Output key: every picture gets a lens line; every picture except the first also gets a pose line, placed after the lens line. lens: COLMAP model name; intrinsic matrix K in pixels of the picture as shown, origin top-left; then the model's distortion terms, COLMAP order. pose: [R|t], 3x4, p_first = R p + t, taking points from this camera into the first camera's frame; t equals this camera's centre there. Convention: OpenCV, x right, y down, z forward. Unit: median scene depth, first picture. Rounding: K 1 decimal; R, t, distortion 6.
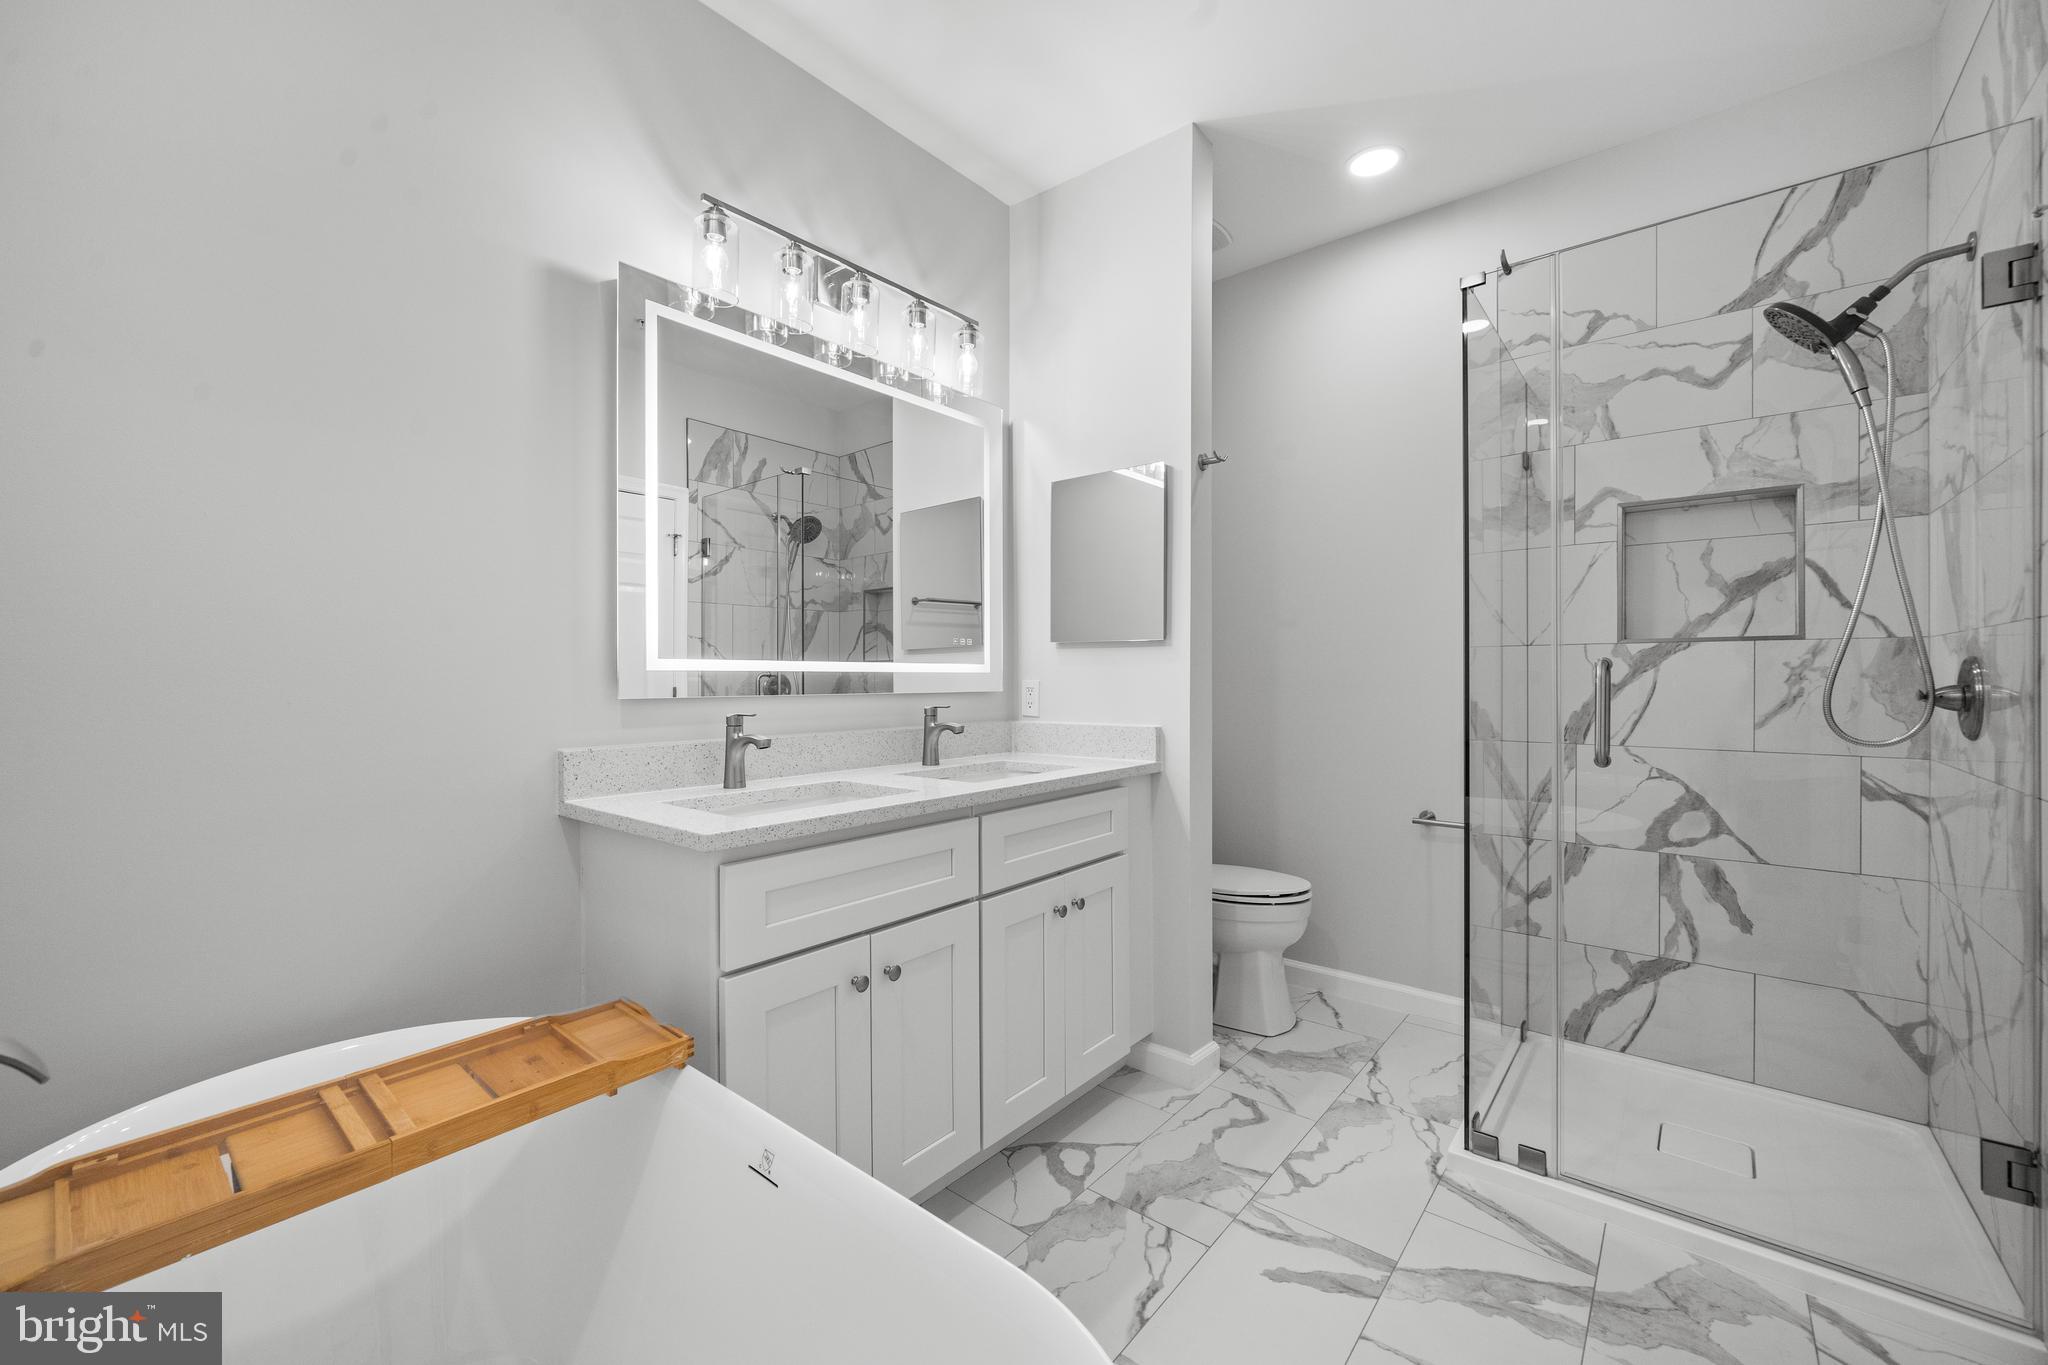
lens RADIAL K [[796.1, 0, 1024.0], [0, 796.1, 682.5], [0, 0, 1]] dist [0.000219, 0.000032]
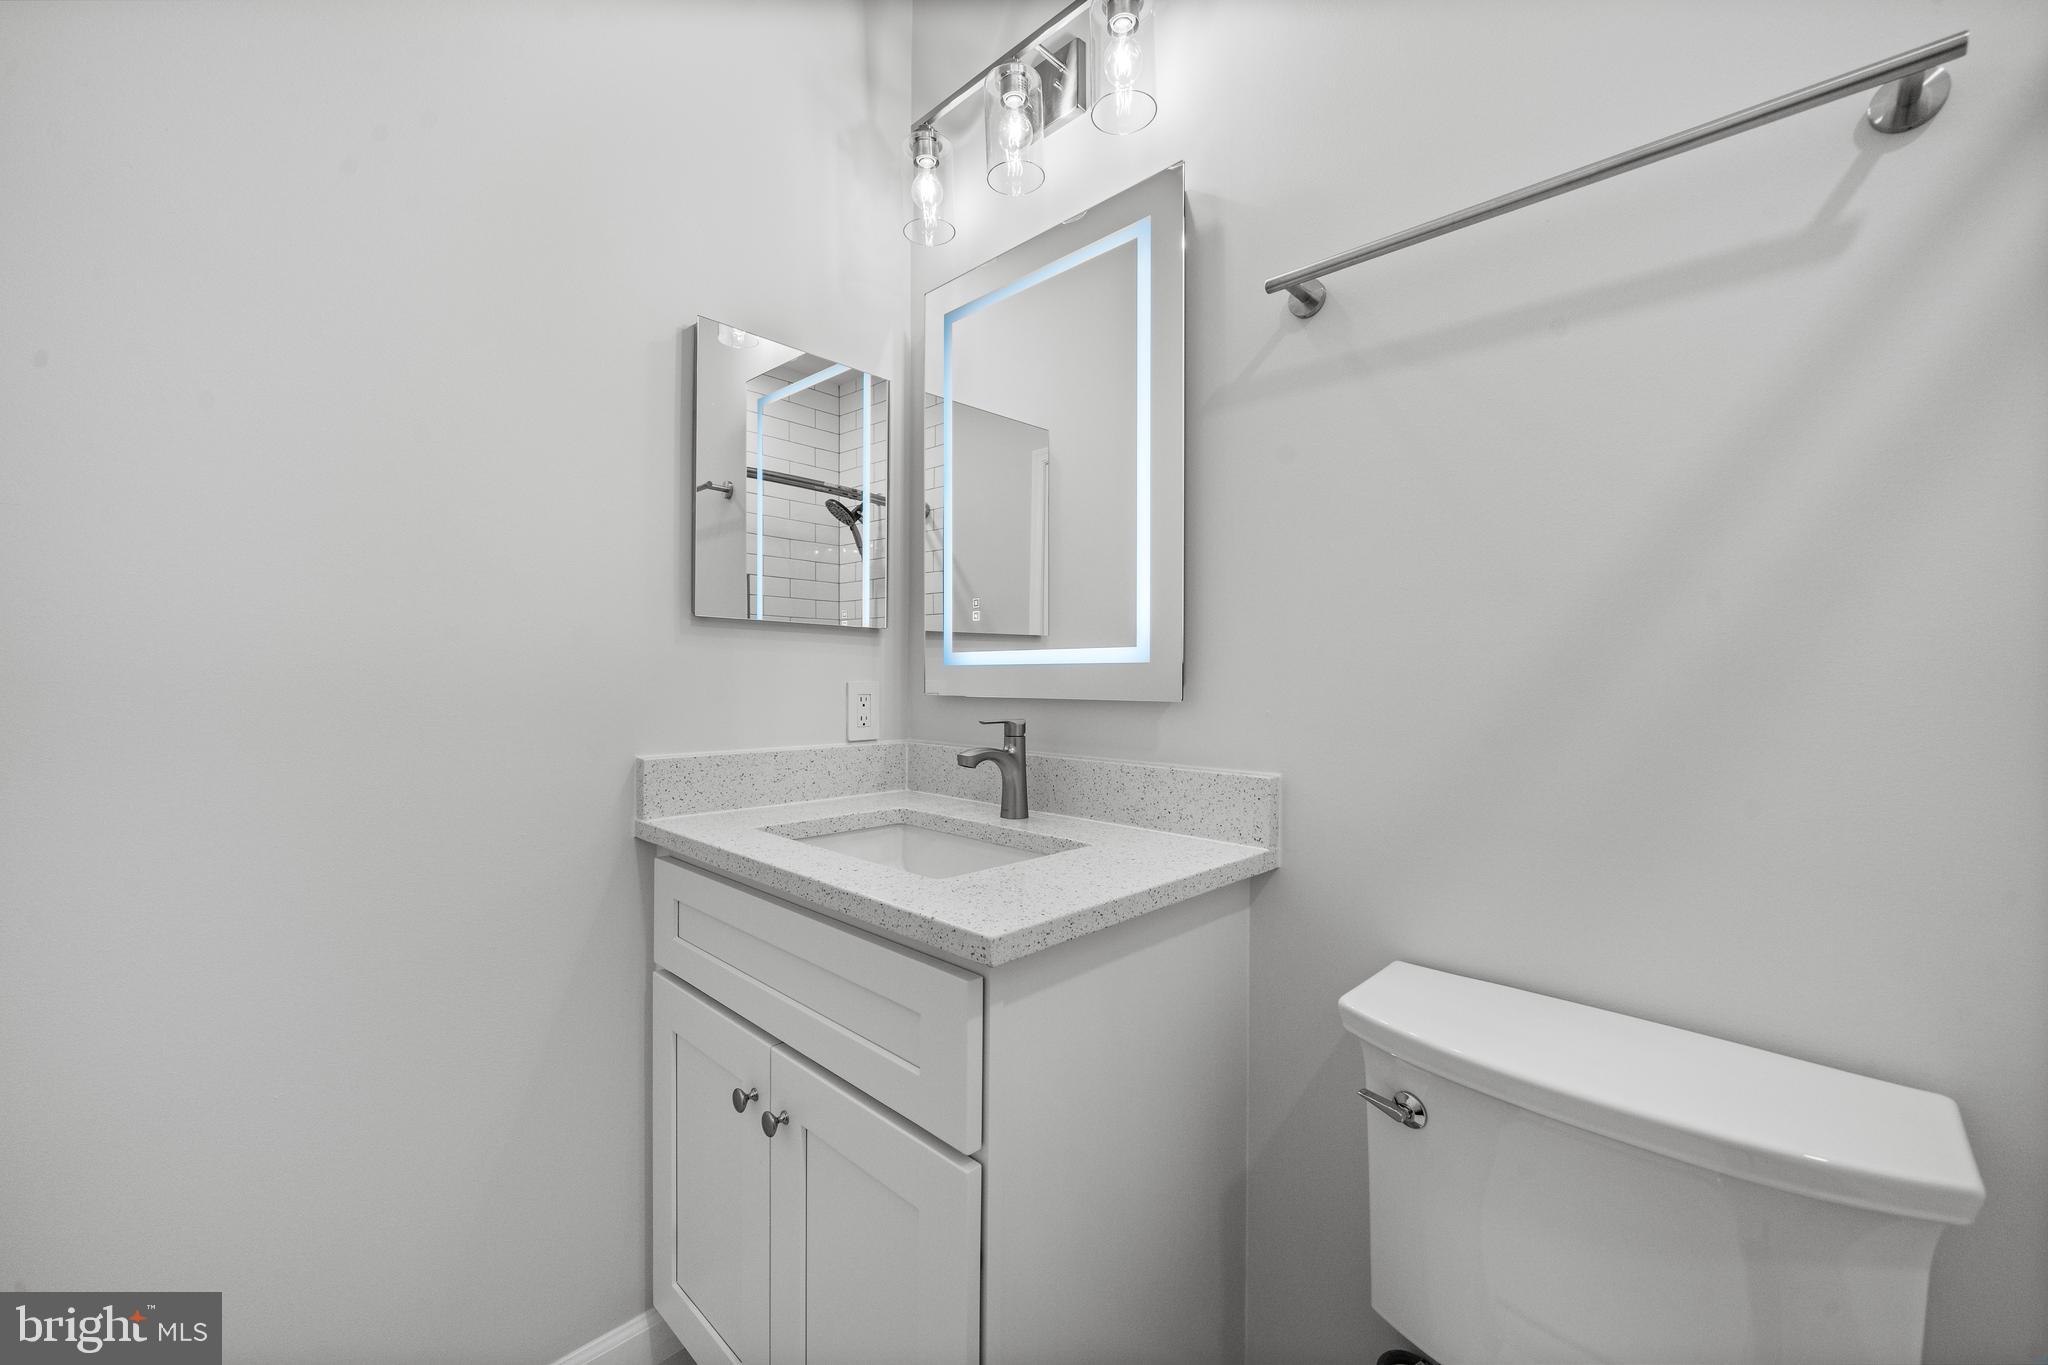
lens RADIAL K [[818.8, 0, 1019.4], [0, 818.8, 665.1], [0, 0, 1]] dist [-0.000269, 0.000095]
pose [[-0.082448, -0.001706, -0.996594, 0.429536], [-0.005909, 0.999982, -0.001223, -0.012912], [0.996578, 0.005788, -0.082457, 1.108294]]
